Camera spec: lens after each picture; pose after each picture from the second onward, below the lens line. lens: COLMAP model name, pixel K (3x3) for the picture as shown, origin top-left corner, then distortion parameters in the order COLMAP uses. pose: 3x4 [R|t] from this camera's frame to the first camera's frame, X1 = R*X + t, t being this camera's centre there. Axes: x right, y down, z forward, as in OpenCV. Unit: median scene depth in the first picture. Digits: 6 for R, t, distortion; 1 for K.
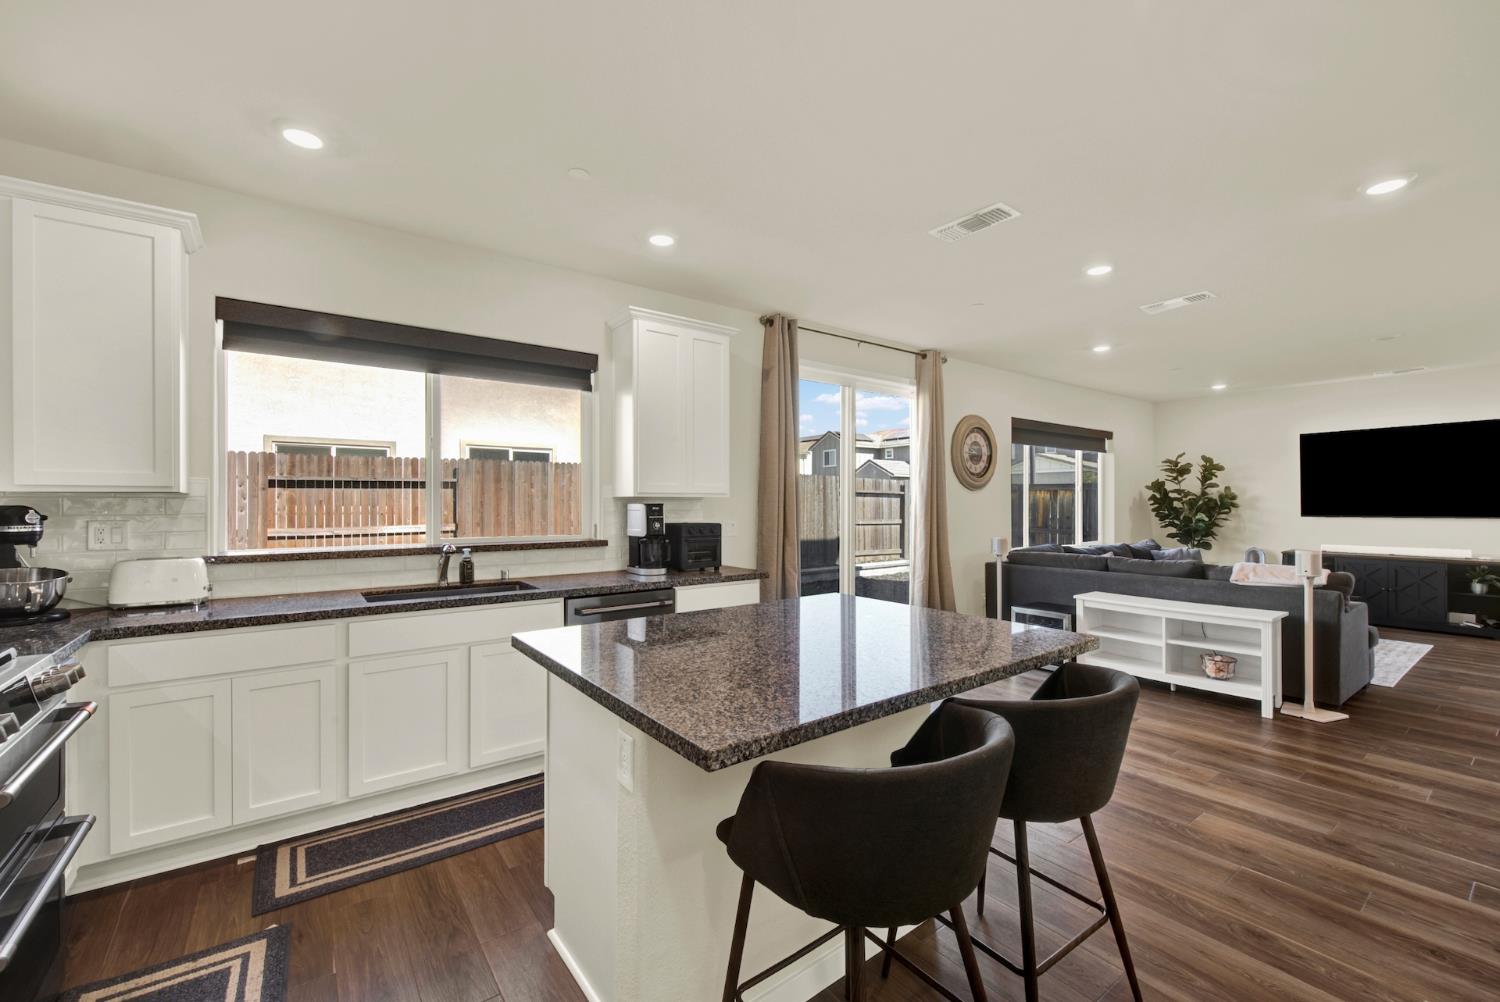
lens RADIAL K [[620.1, 0, 753.5], [0, 620.1, 498.9], [0, 0, 1]] dist [-0.001390, -0.000960]
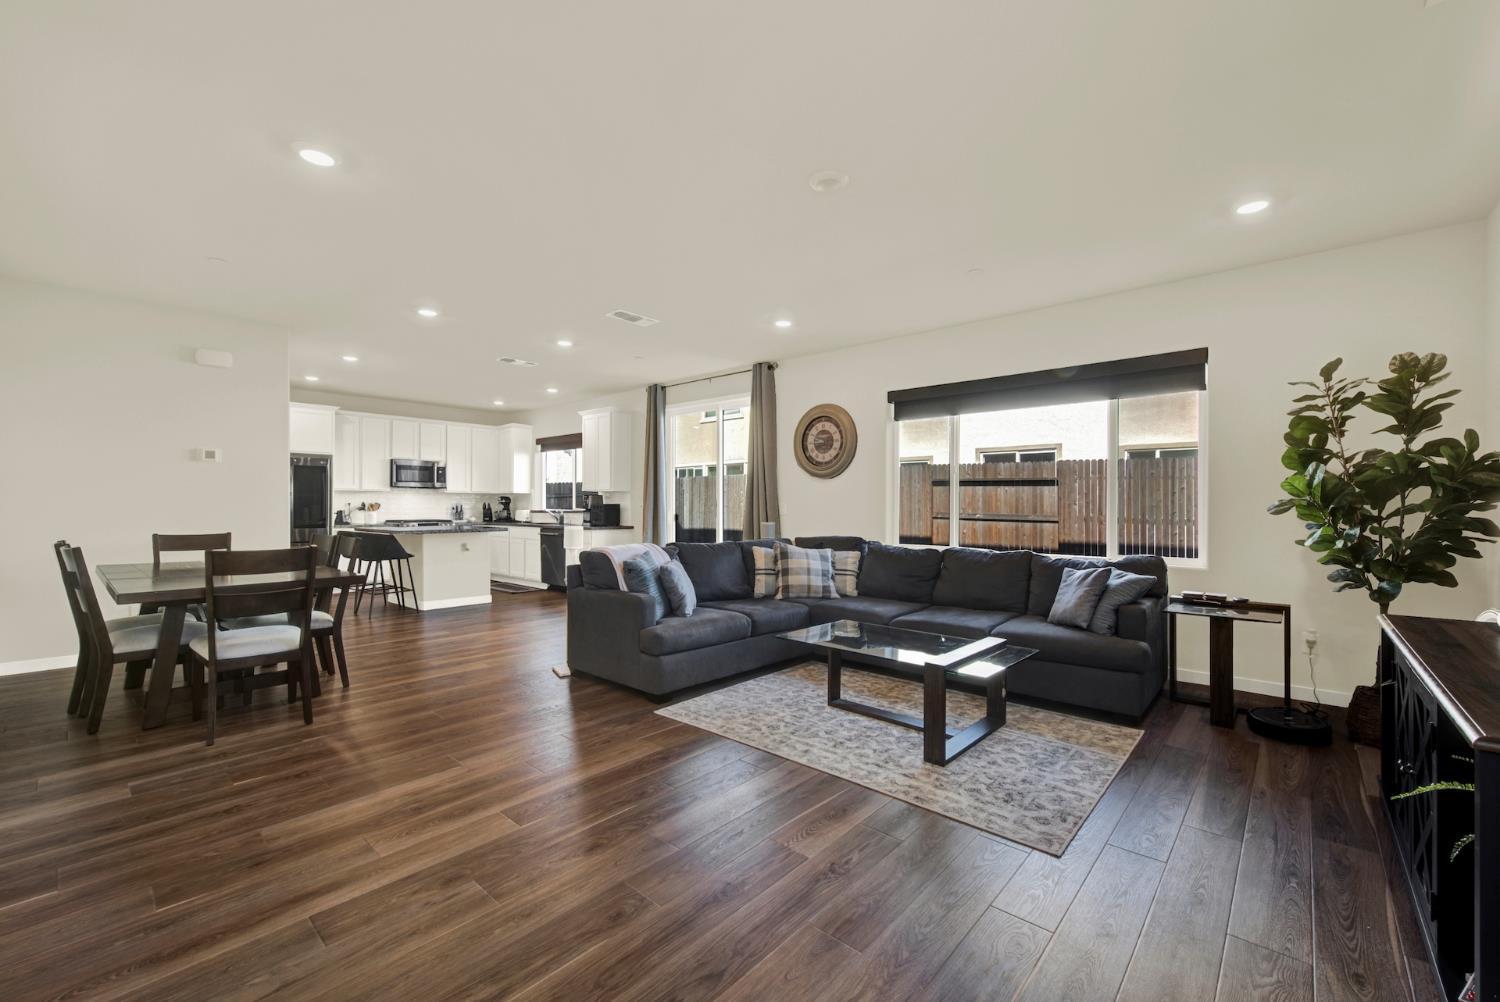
lens RADIAL K [[612.0, 0, 756.6], [0, 612.0, 507.8], [0, 0, 1]] dist [0.000752, -0.000138]
pose [[0.203676, 0.005322, -0.979024, 1.311963], [0.002325, 0.999980, 0.005919, 0.026692], [0.979036, -0.003482, 0.203659, 0.694703]]
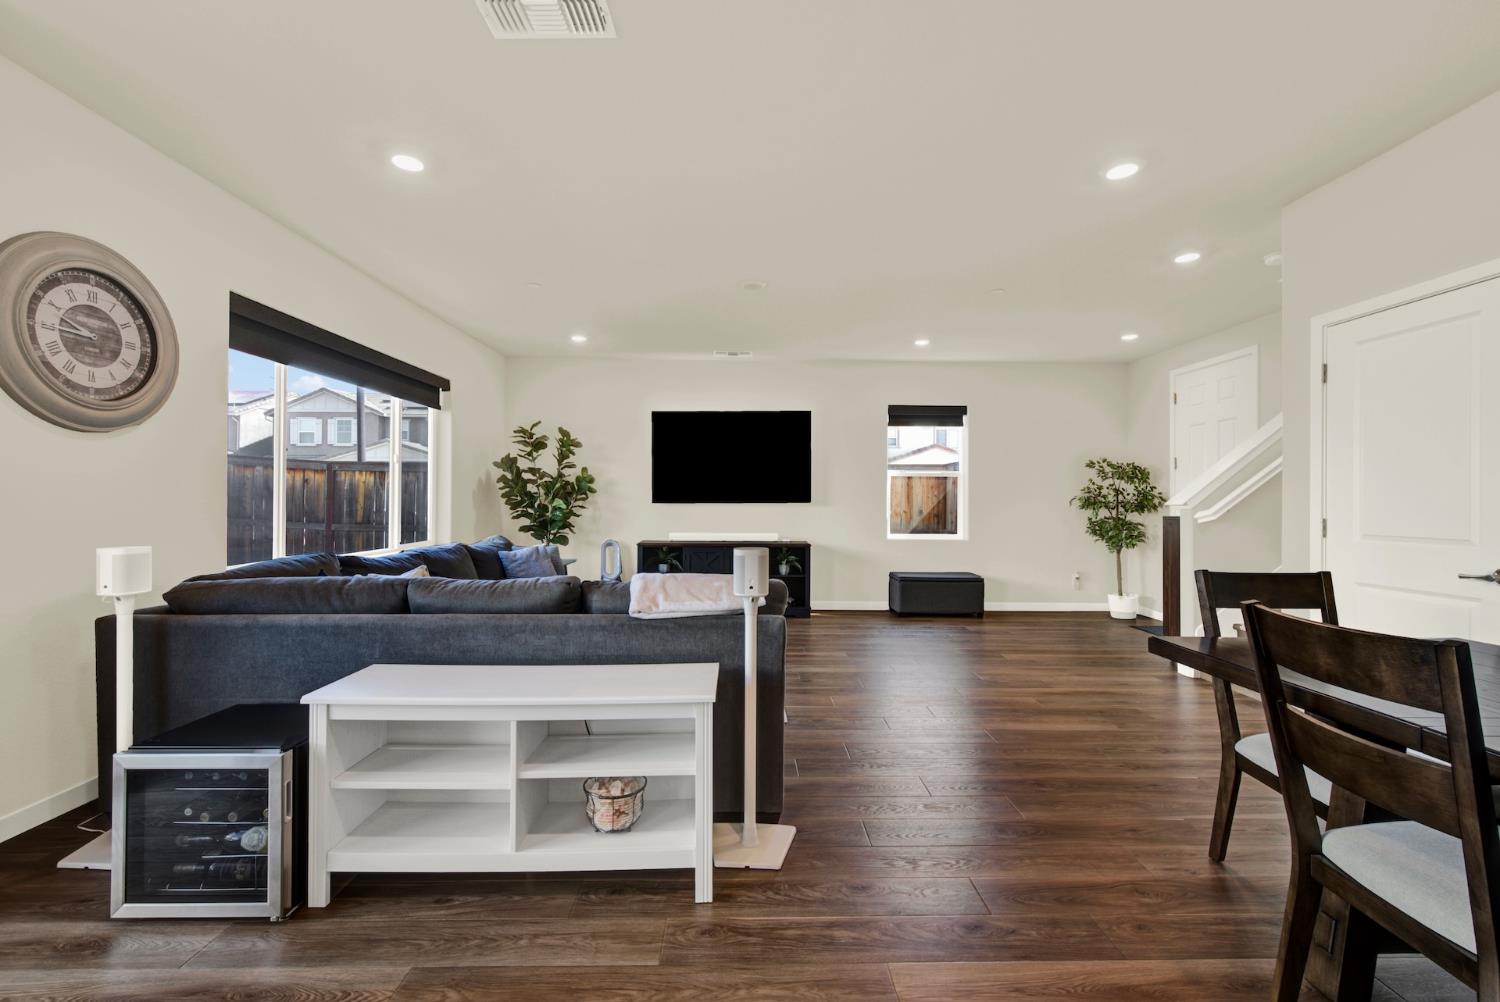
lens RADIAL K [[620.1, 0, 753.5], [0, 620.1, 498.9], [0, 0, 1]] dist [-0.001390, -0.000960]
pose [[0.580394, 0.005630, 0.814316, 0.284142], [-0.010708, 0.999942, 0.000719, 0.024557], [-0.814266, -0.009137, 0.580421, 0.429697]]
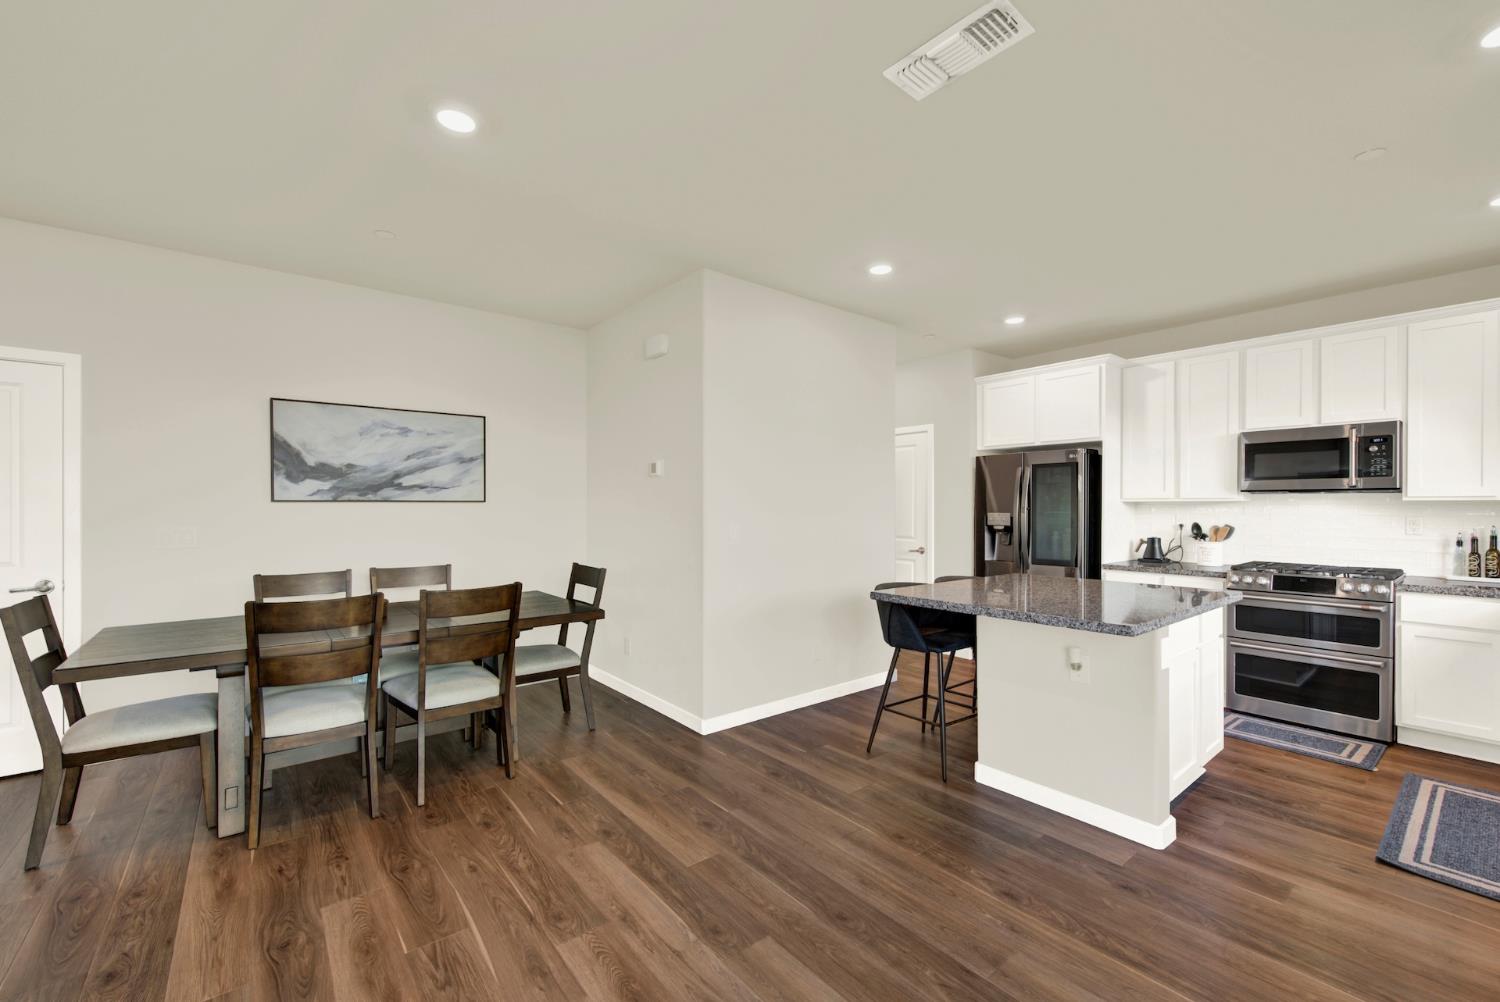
lens RADIAL K [[612.0, 0, 756.6], [0, 612.0, 507.8], [0, 0, 1]] dist [0.000752, -0.000138]
pose [[-0.999019, -0.000041, -0.044275, 0.289817], [0.000245, 0.999979, -0.006472, 0.005889], [0.044274, -0.006477, -0.998998, 0.804348]]
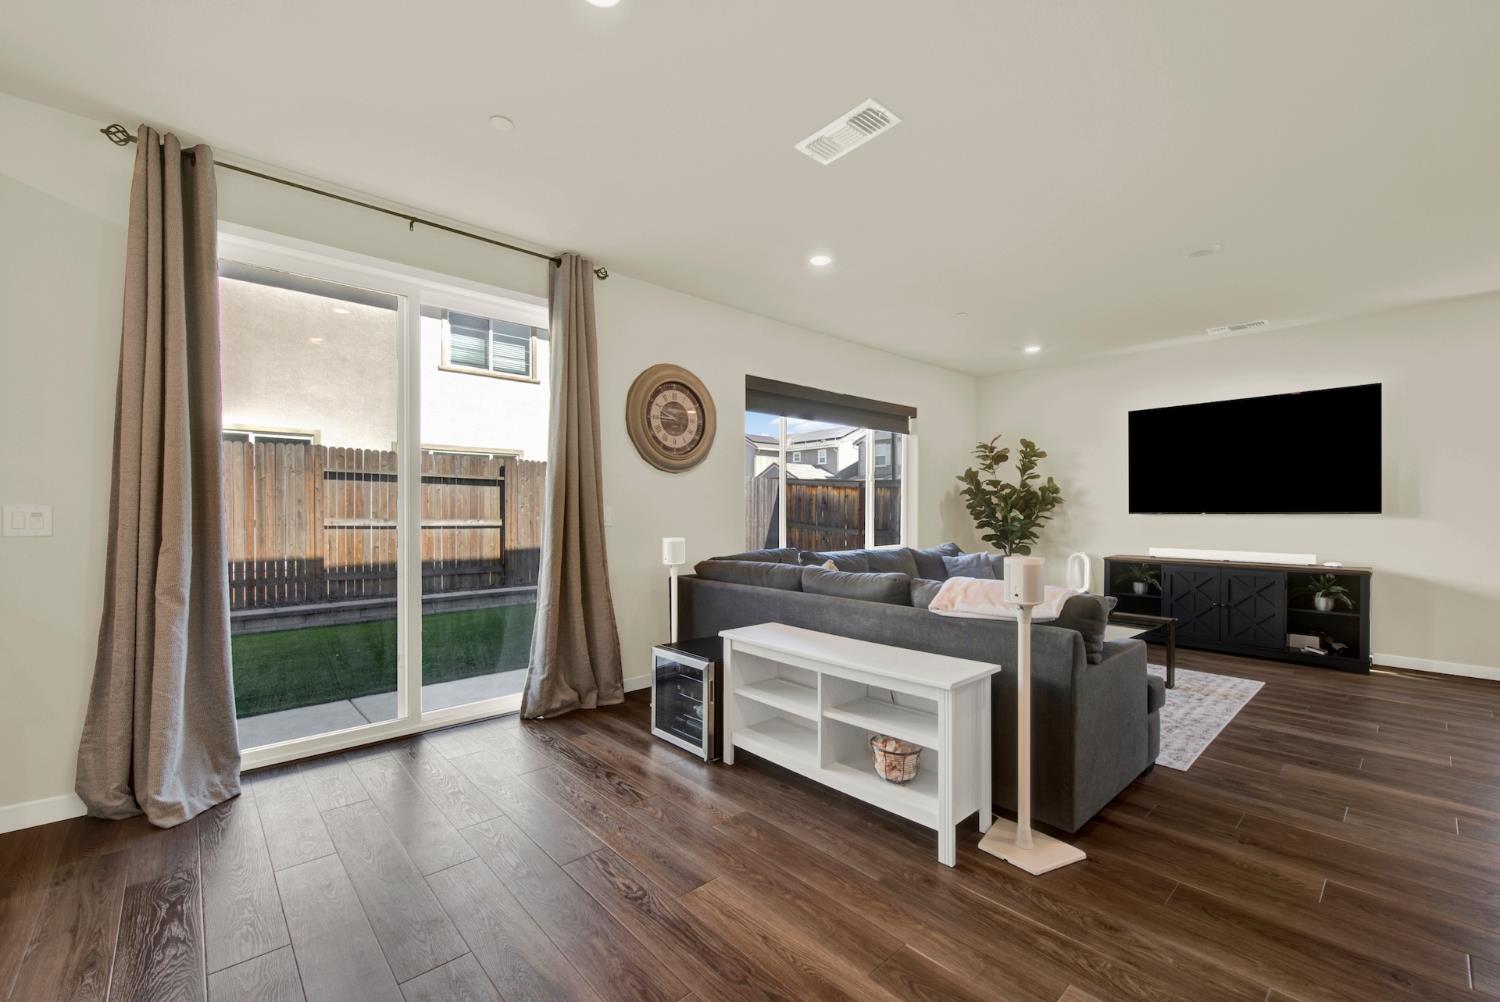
lens RADIAL K [[619.7, 0, 748.9], [0, 619.7, 513.9], [0, 0, 1]] dist [-0.000381, -0.000177]
pose [[0.994954, 0.001773, 0.100314, 0.373362], [-0.003199, 0.999896, 0.014051, 0.022991], [-0.100279, -0.014301, 0.994857, 0.296023]]
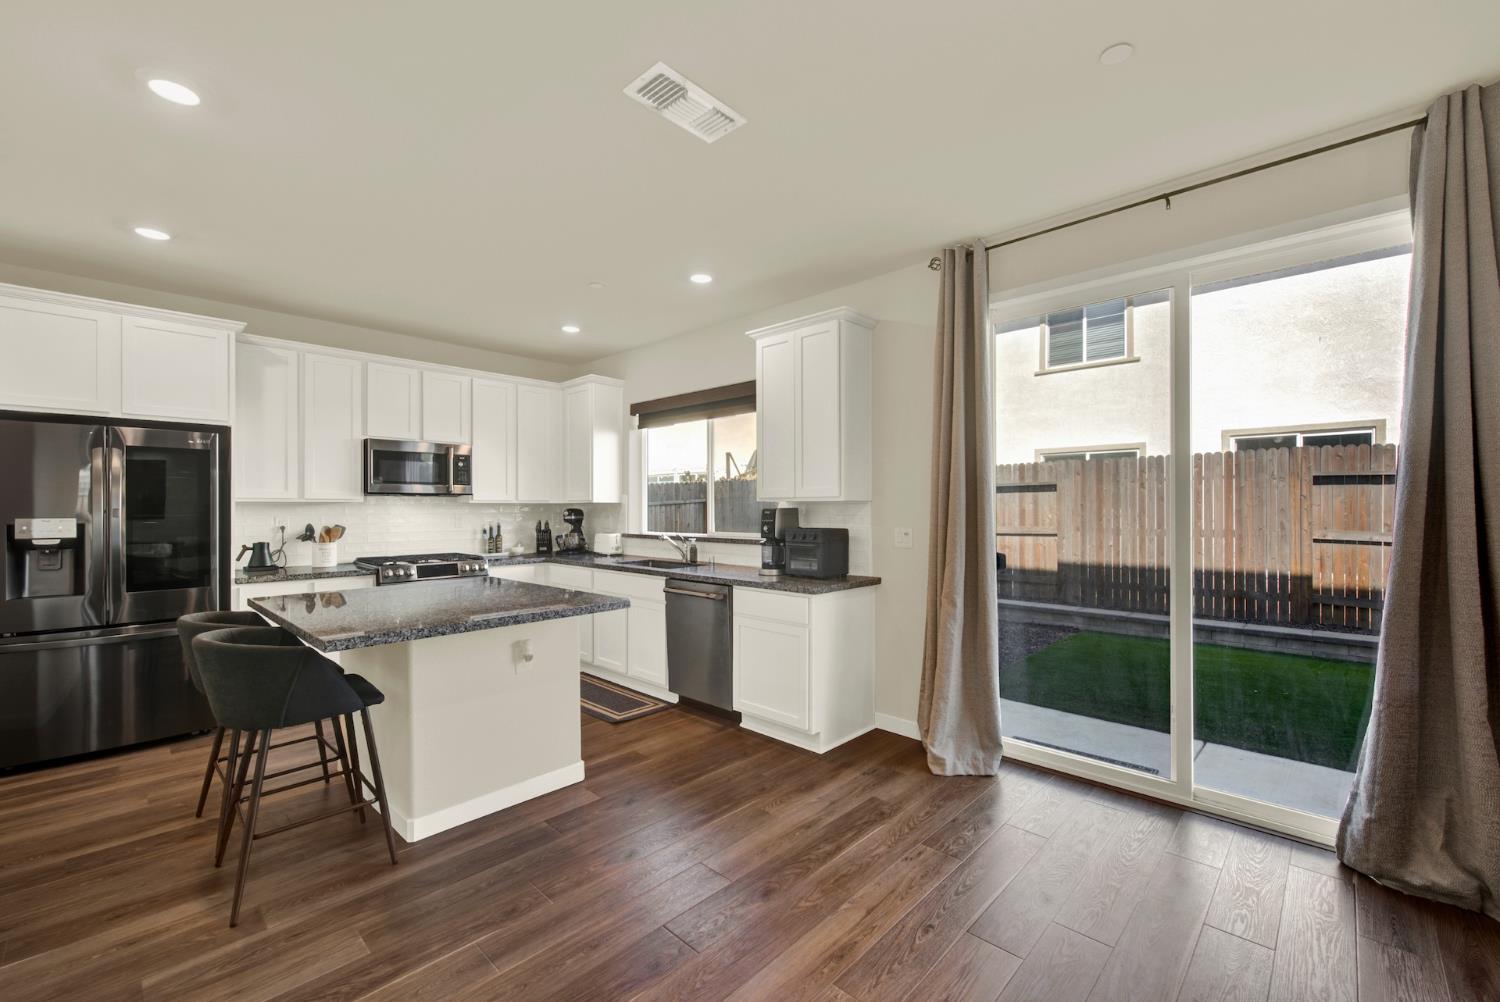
lens RADIAL K [[615.5, 0, 756.6], [0, 615.5, 508.0], [0, 0, 1]] dist [-0.000503, -0.000489]
pose [[0.169179, 0.002460, -0.985582, 0.526396], [0.008506, 0.999956, 0.003956, 0.002131], [0.985549, -0.009053, 0.169151, 0.481375]]
